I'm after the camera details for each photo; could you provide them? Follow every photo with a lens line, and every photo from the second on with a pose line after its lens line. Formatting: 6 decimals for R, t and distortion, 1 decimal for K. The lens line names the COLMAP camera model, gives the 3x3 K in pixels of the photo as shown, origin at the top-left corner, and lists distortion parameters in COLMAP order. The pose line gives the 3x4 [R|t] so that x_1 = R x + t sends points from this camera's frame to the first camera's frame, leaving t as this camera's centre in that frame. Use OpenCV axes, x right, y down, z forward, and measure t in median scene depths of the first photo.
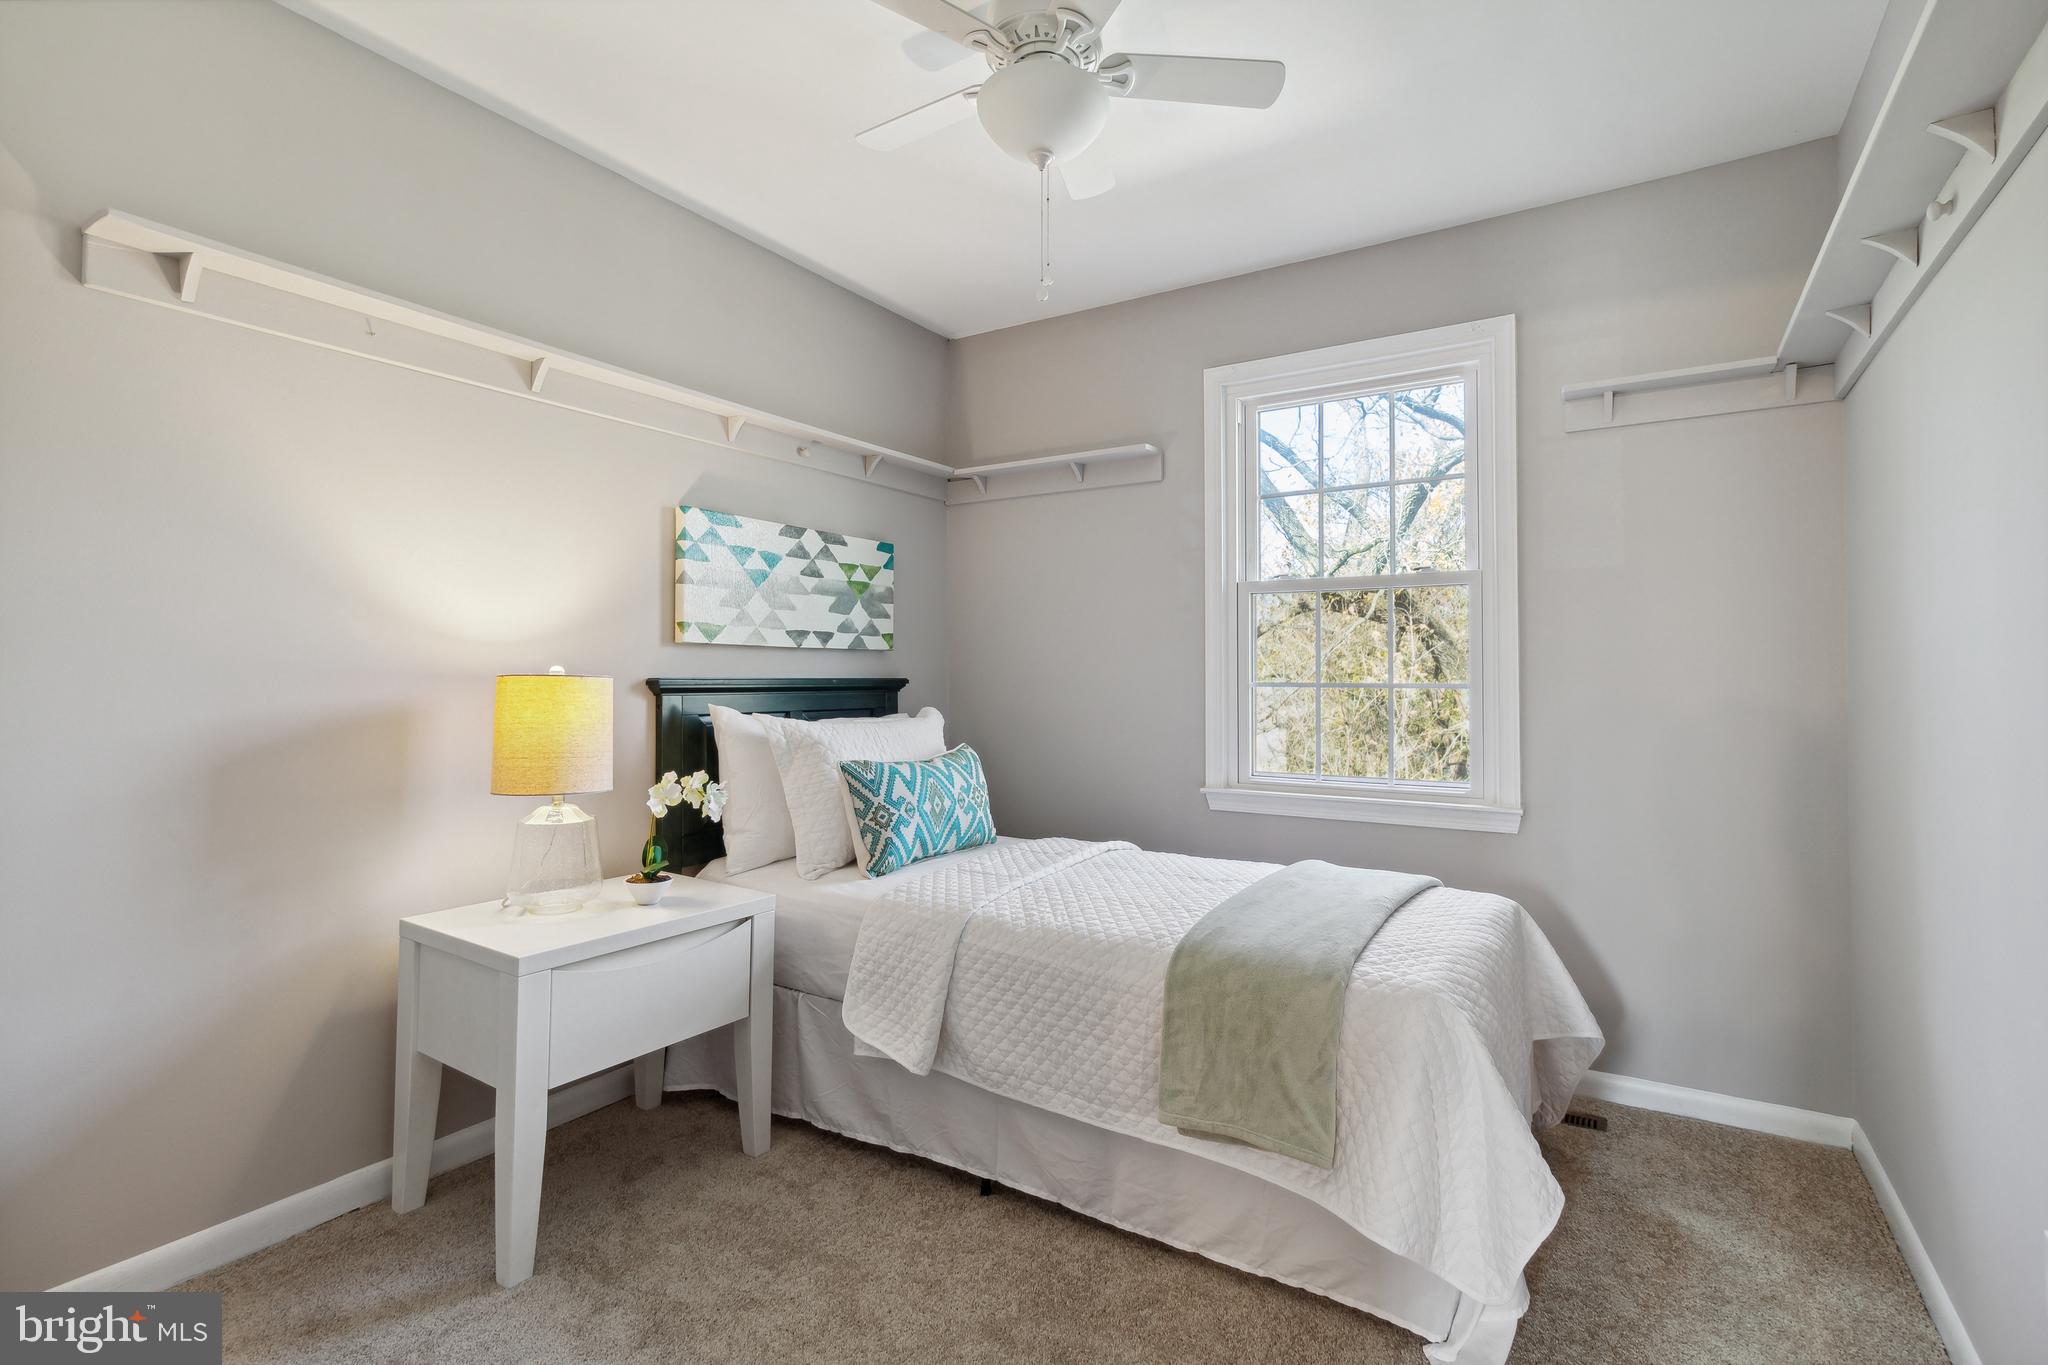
lens RADIAL K [[970.1, 0, 1019.4], [0, 970.1, 675.2], [0, 0, 1]] dist [0.000710, -0.001475]
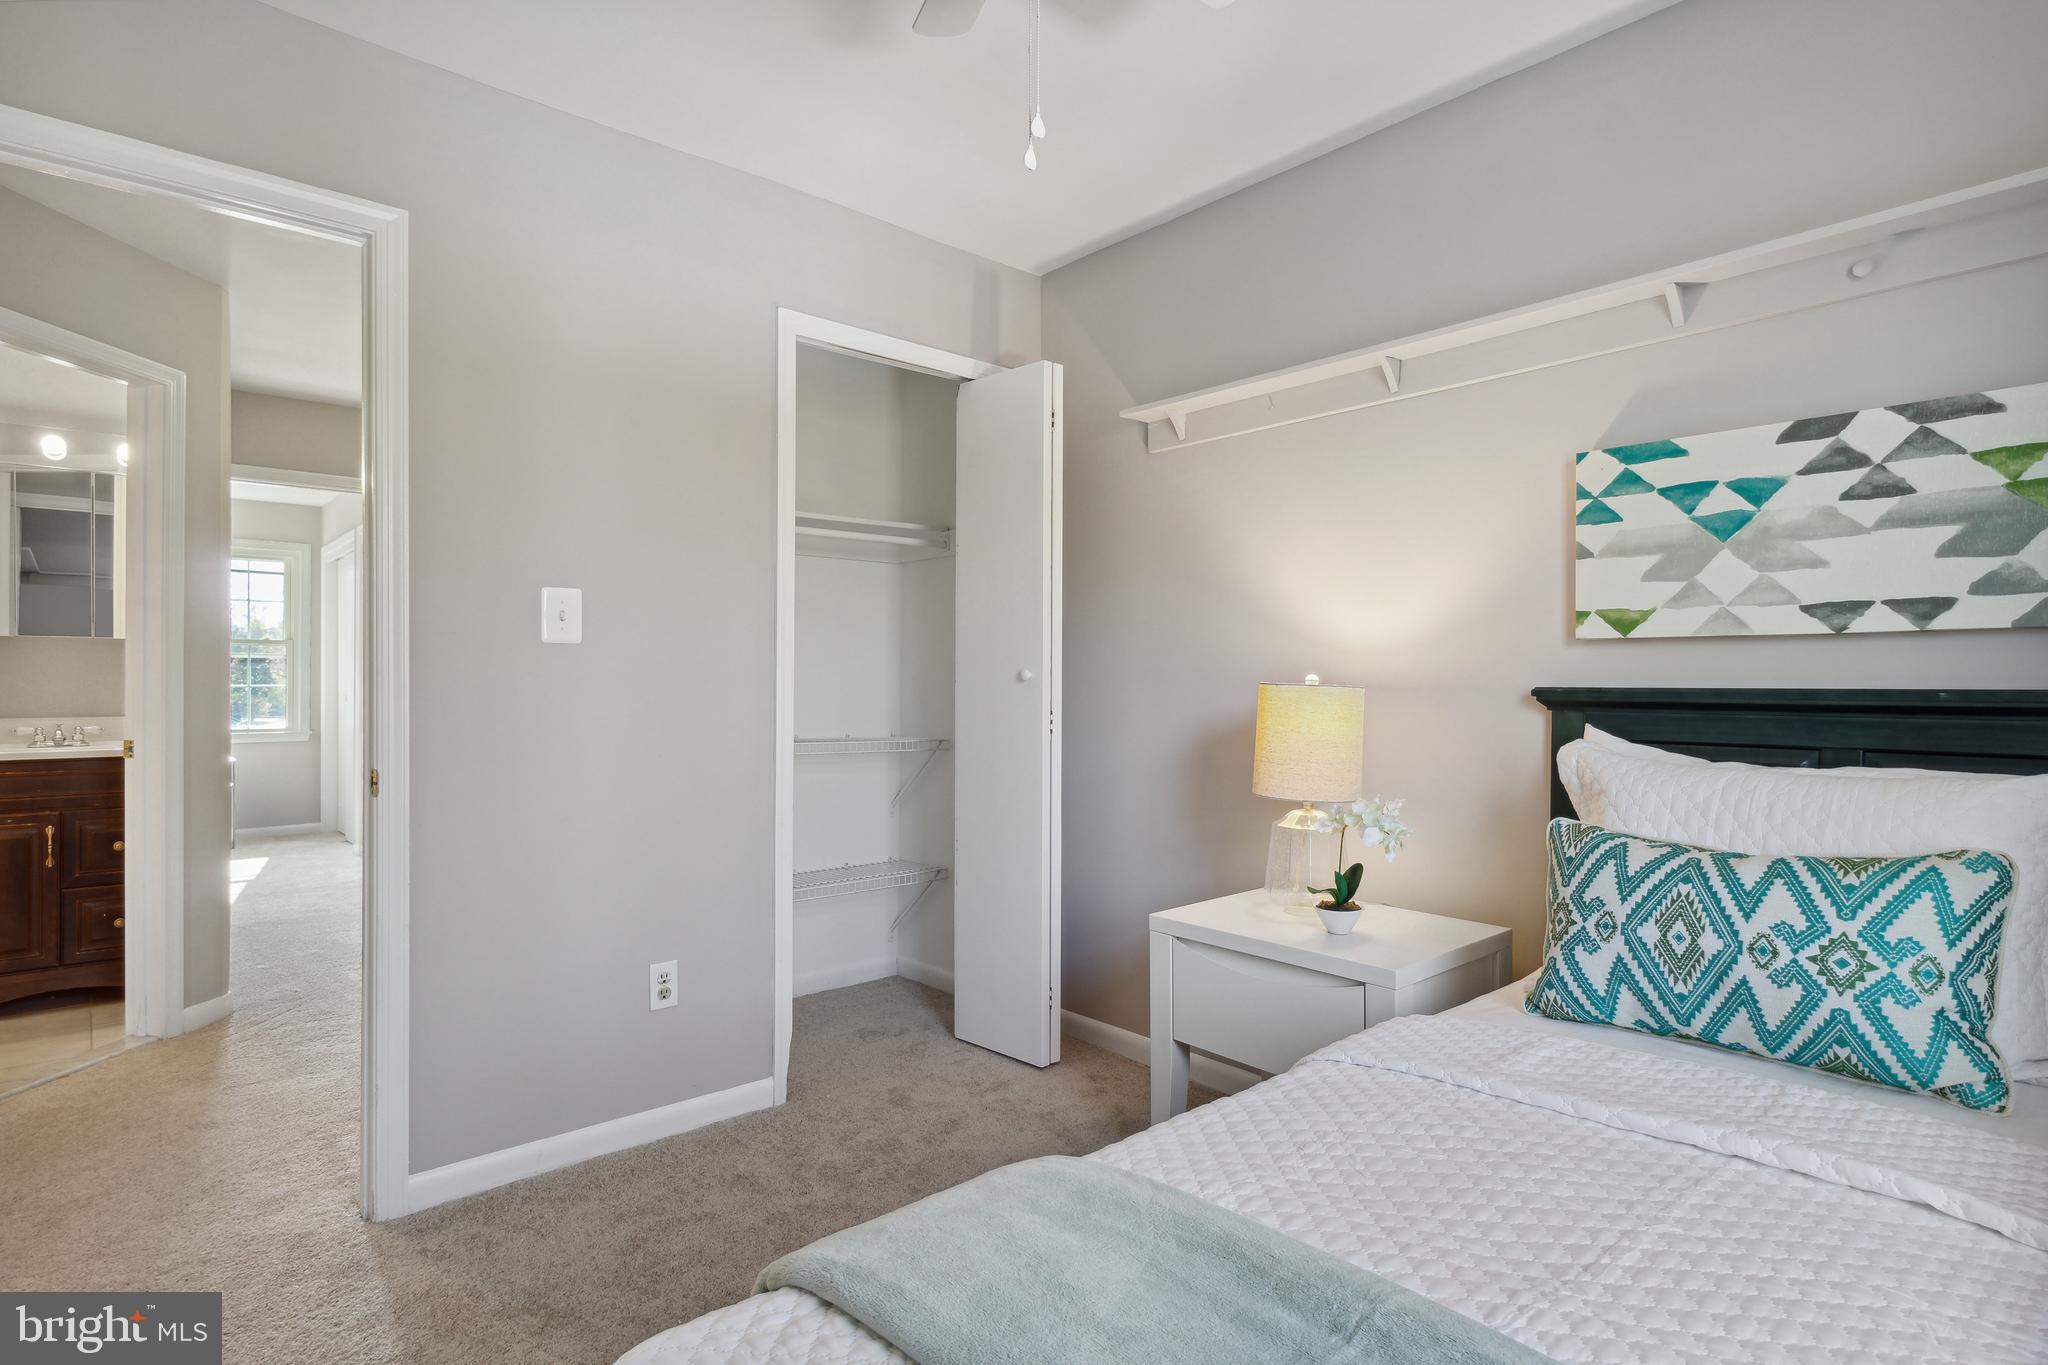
lens RADIAL K [[1050.3, 0, 1021.8], [0, 1050.3, 685.4], [0, 0, 1]] dist [0.004865, 0.000805]
pose [[-0.277788, 0.000895, -0.960642, 0.505630], [-0.000452, 0.999999, 0.001063, 0.000621], [0.960642, 0.000730, -0.277788, 0.766066]]
